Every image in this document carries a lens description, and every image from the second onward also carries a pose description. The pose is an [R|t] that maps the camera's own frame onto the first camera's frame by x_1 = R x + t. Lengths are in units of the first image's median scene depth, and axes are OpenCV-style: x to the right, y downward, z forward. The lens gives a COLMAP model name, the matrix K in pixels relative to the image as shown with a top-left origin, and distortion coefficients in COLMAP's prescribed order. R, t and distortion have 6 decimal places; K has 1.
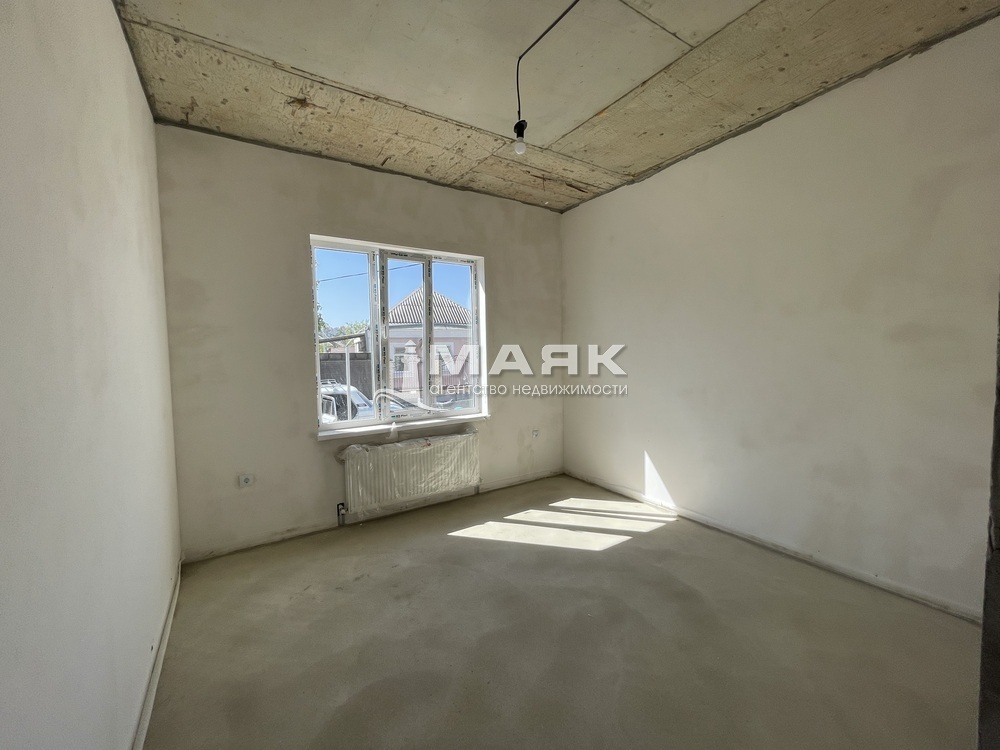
lens RADIAL K [[403.4, 0, 503.9], [0, 403.4, 374.9], [0, 0, 1]] dist [-0.004488, 0.000493]
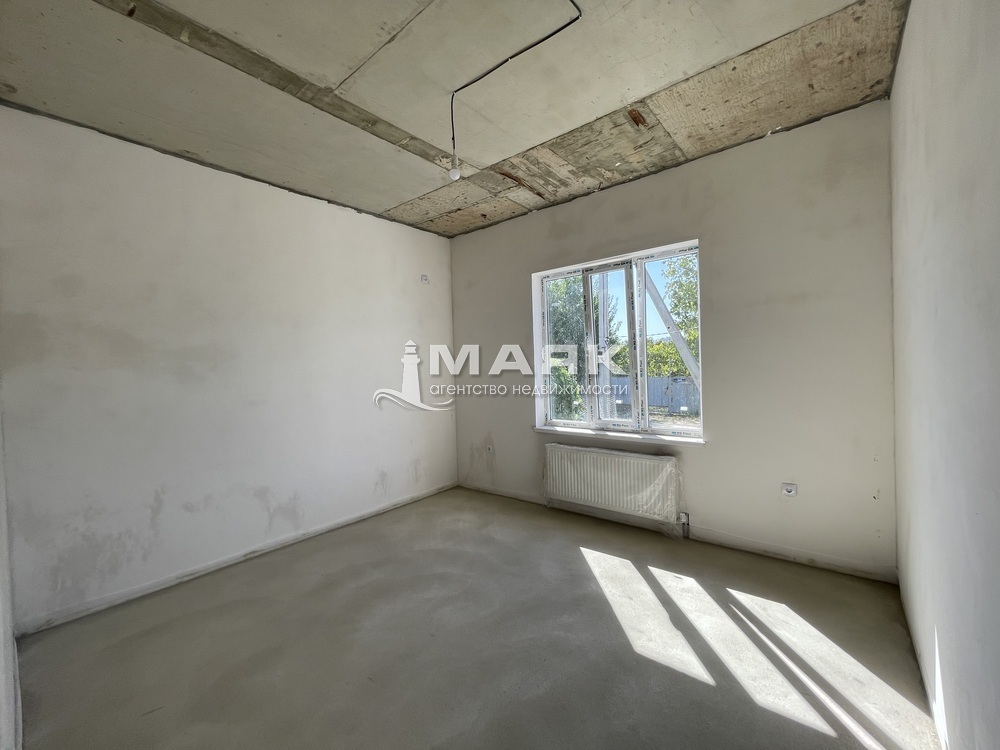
lens RADIAL K [[403.4, 0, 497.7], [0, 403.4, 376.5], [0, 0, 1]] dist [-0.004488, 0.000493]
pose [[0.308044, 0.027882, -0.950963, 0.665069], [-0.027412, 0.999416, 0.020423, -0.036179], [0.950977, 0.019776, 0.308629, 0.449855]]
